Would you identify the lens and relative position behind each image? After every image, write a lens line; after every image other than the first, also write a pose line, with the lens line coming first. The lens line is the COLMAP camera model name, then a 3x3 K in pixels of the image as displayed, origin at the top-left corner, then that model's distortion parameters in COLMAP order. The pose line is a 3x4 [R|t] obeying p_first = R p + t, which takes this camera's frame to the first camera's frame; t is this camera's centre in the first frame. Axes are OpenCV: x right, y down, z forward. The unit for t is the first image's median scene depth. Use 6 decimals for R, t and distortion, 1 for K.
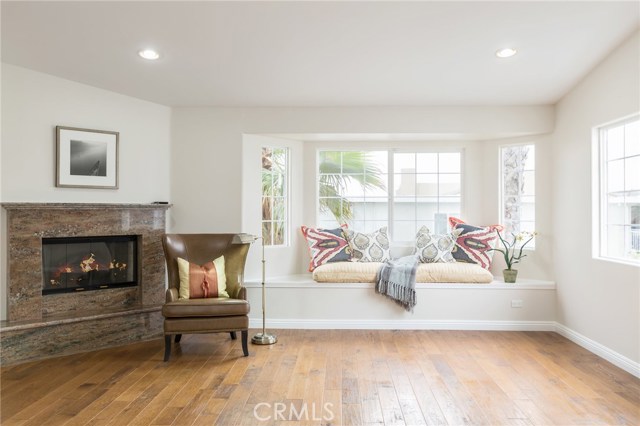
lens RADIAL K [[509.9, 0, 310.4], [0, 509.9, 210.7], [0, 0, 1]] dist [-0.000012, -0.001119]
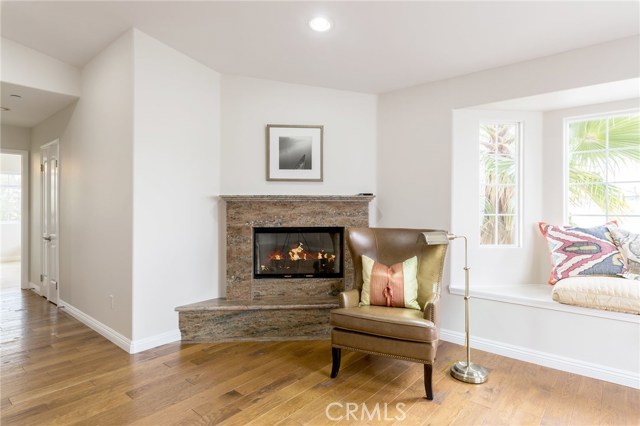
lens RADIAL K [[334.7, 0, 338.9], [0, 334.7, 208.2], [0, 0, 1]] dist [0.000080, 0.000140]
pose [[0.800723, 0.001299, -0.599033, 0.049820], [0.000084, 0.999997, 0.002281, 0.009465], [0.599035, -0.001876, 0.800721, 0.482844]]
